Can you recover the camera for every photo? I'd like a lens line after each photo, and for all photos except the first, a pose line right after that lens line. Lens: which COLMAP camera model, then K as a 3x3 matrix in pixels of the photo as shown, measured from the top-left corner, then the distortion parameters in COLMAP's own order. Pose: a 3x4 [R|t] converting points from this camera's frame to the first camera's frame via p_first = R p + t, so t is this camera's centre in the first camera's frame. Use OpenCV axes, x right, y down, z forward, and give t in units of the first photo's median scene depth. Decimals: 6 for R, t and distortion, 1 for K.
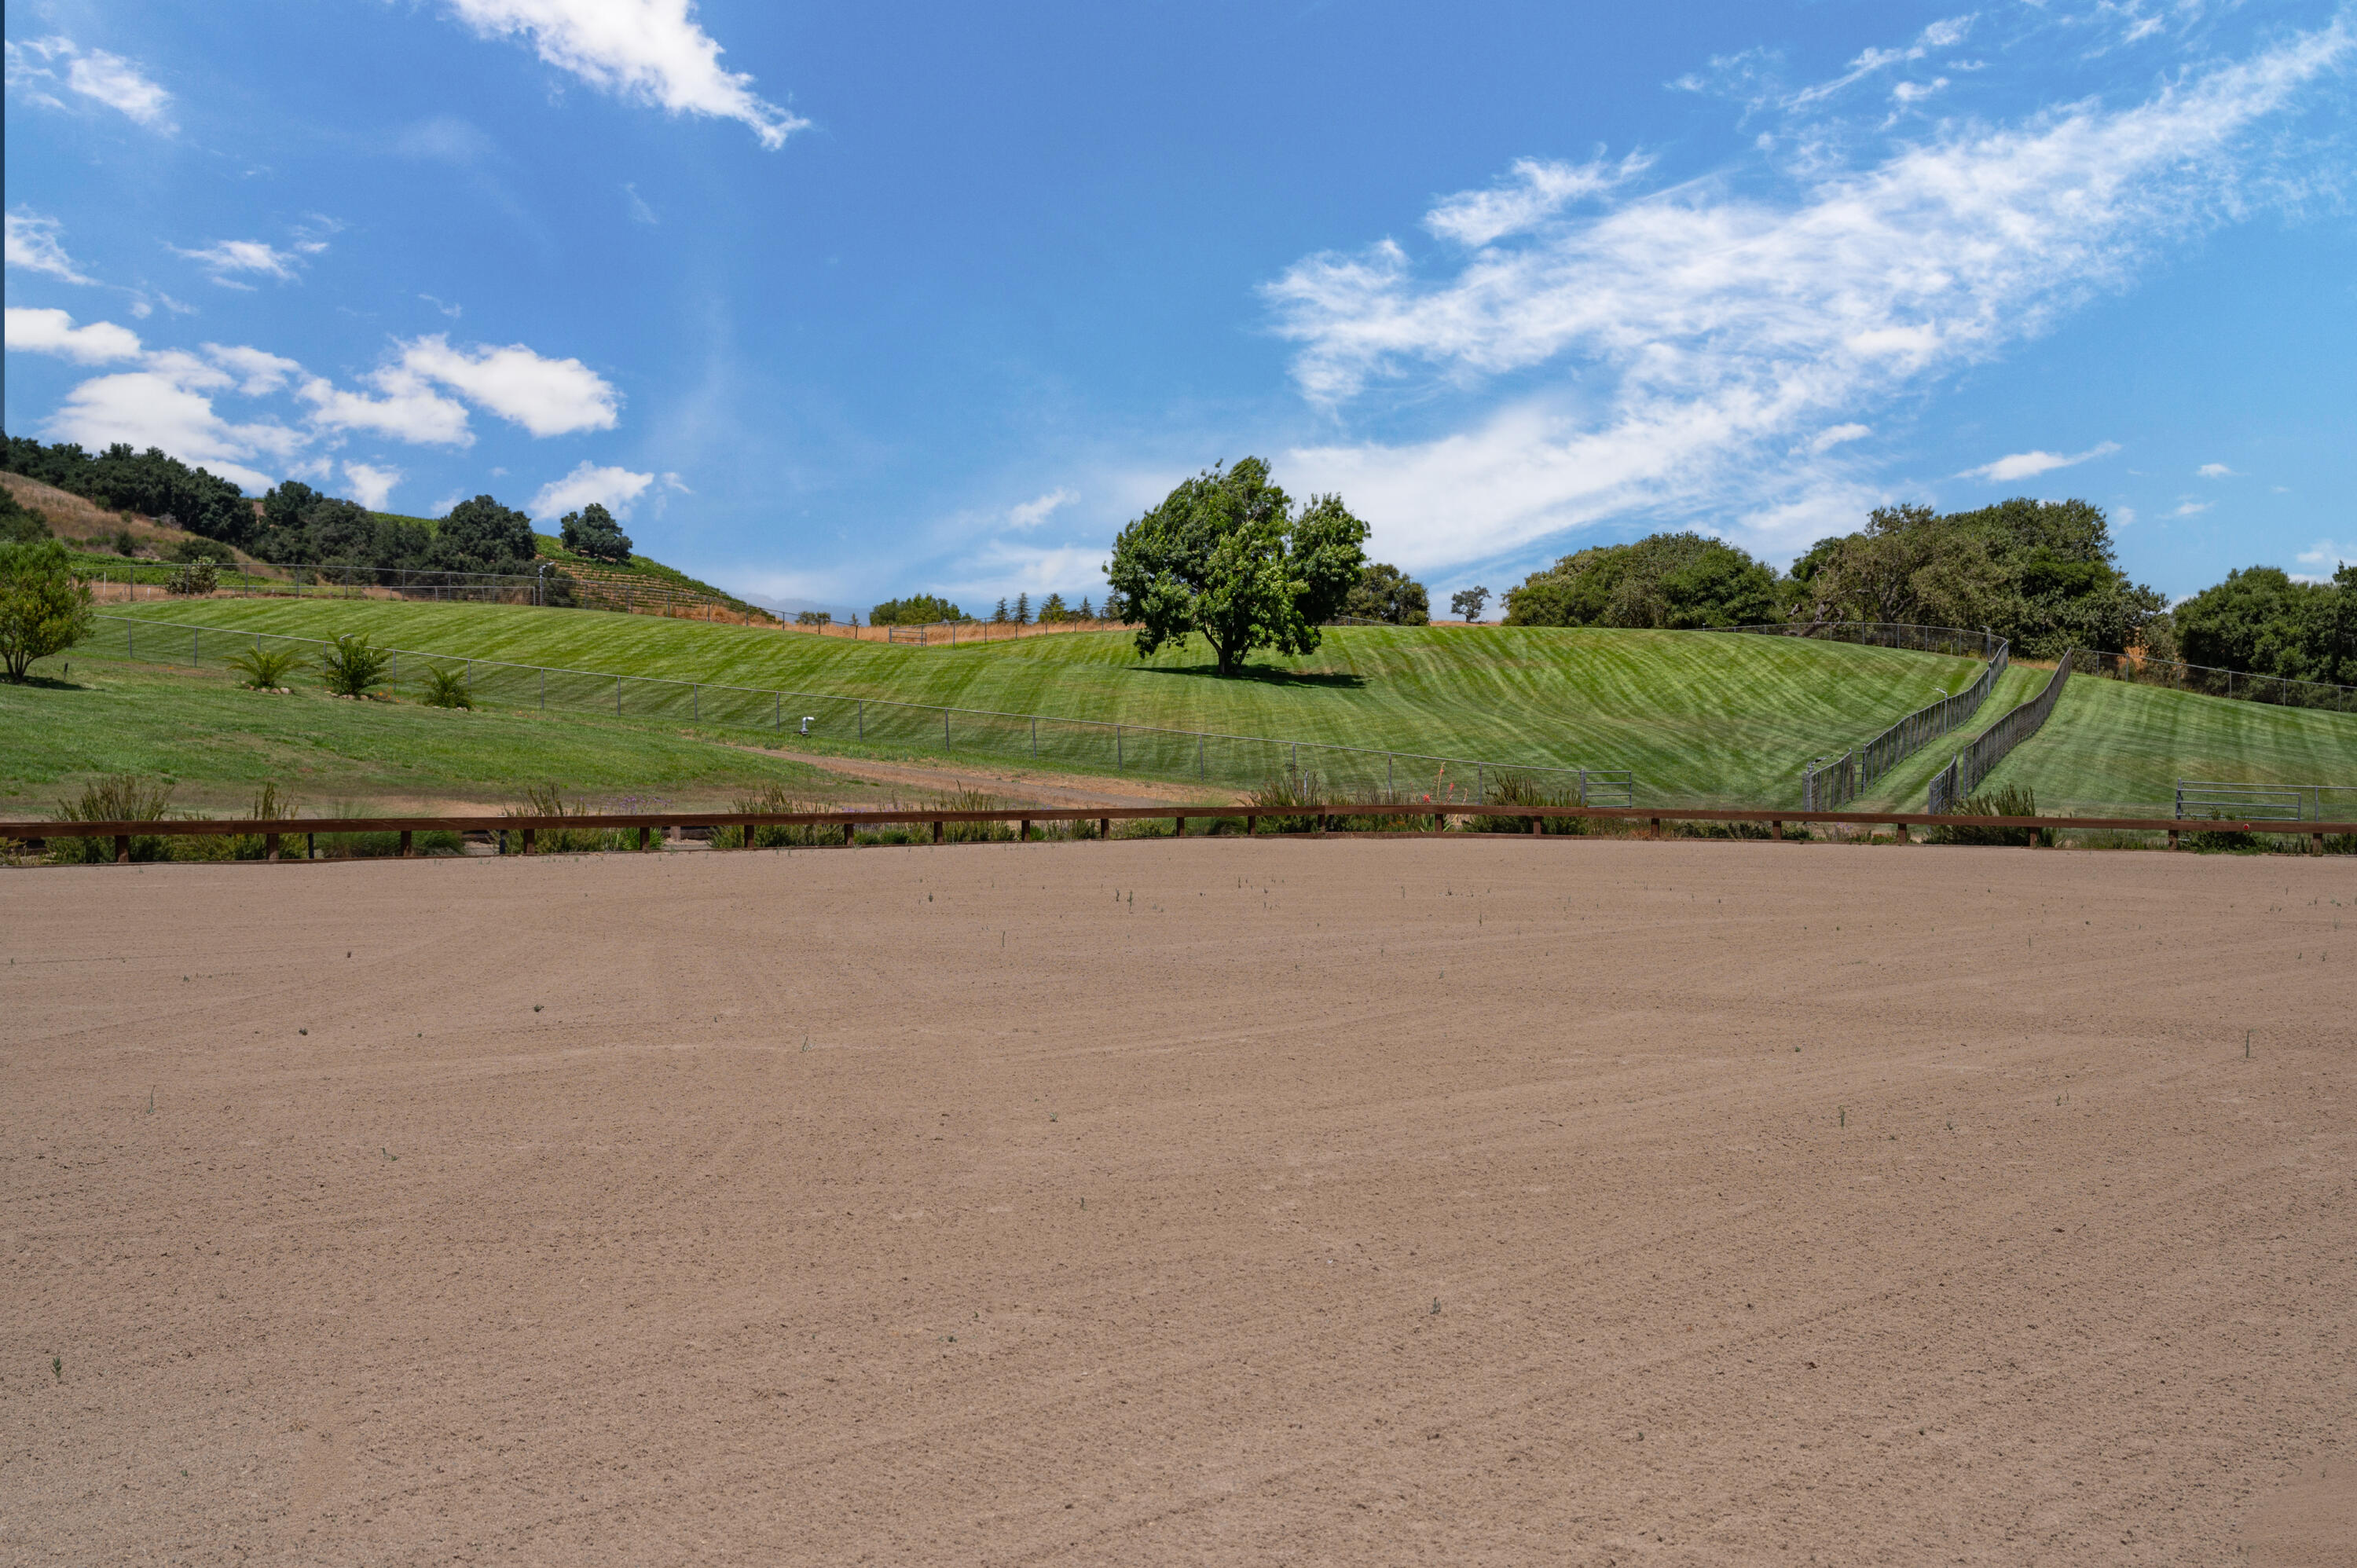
lens RADIAL K [[1737.2, 0, 1178.7], [0, 1737.2, 786.1], [0, 0, 1]] dist [0.007001, 0.004906]
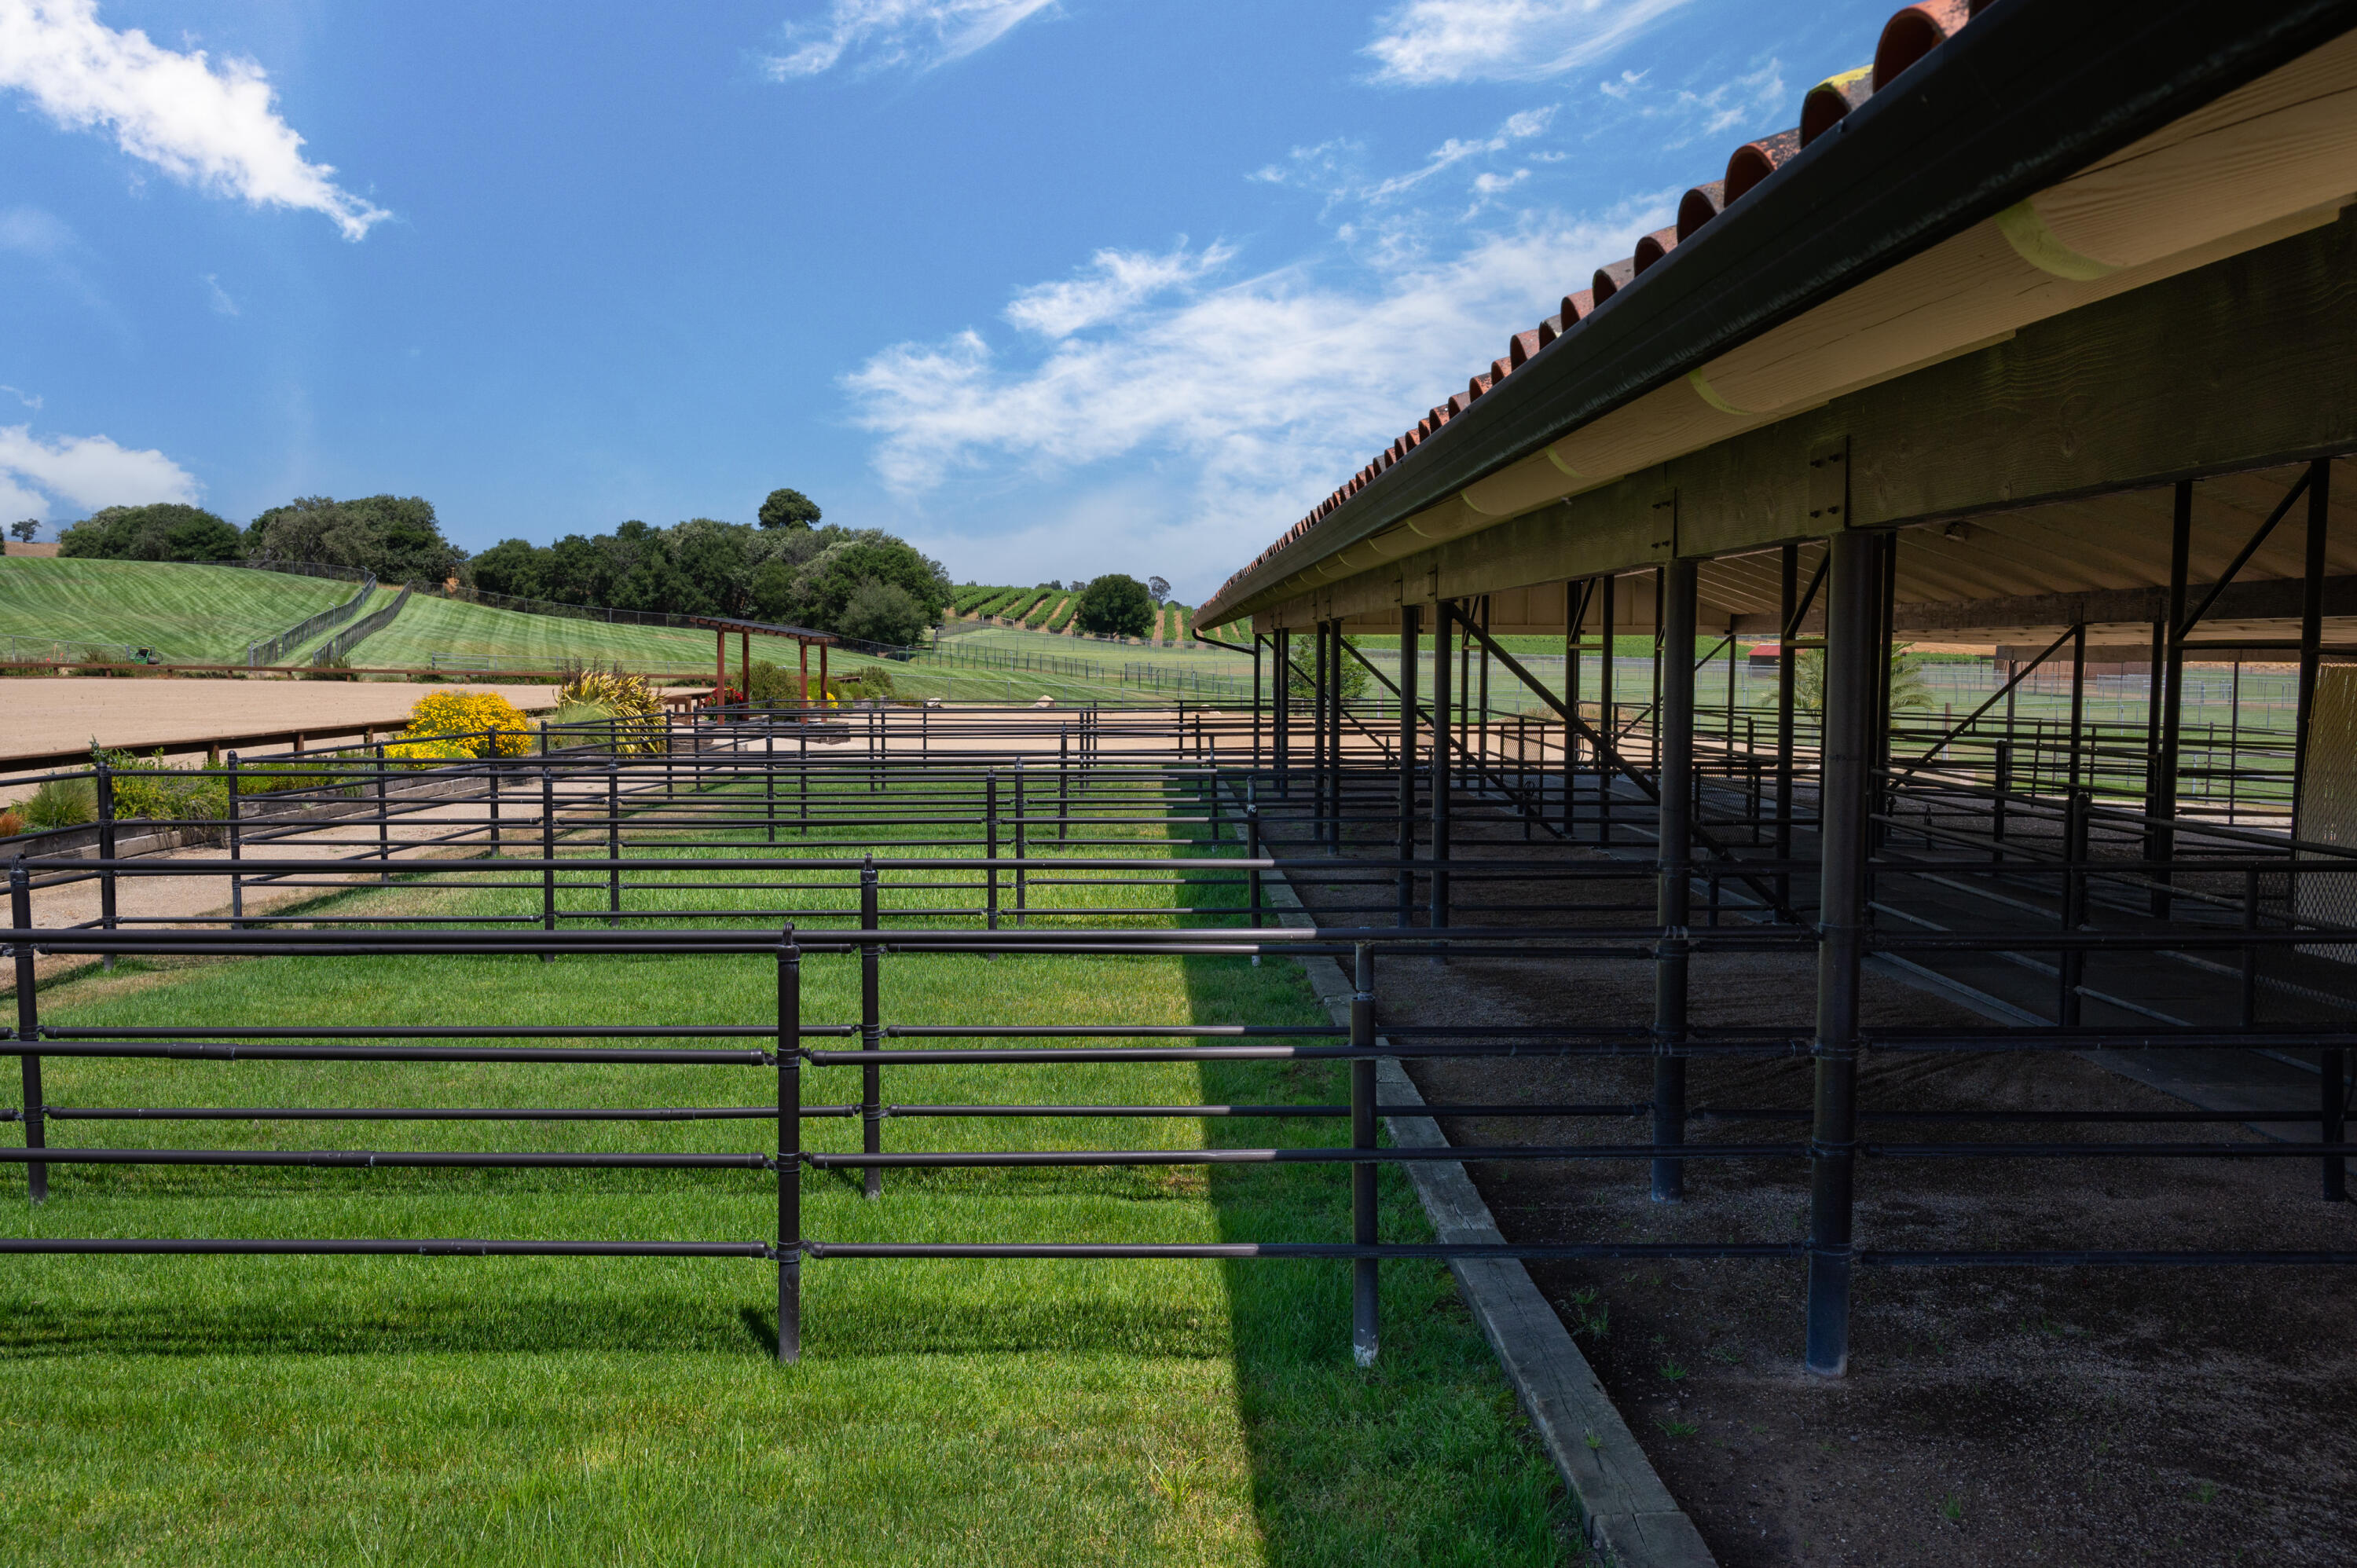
lens RADIAL K [[1737.2, 0, 1178.9], [0, 1737.2, 783.3], [0, 0, 1]] dist [0.007001, 0.004906]
pose [[0.698134, -0.047208, 0.714409, -0.270806], [-0.009717, 0.997107, 0.075384, -0.010525], [-0.715901, -0.059570, 0.695656, -0.946800]]
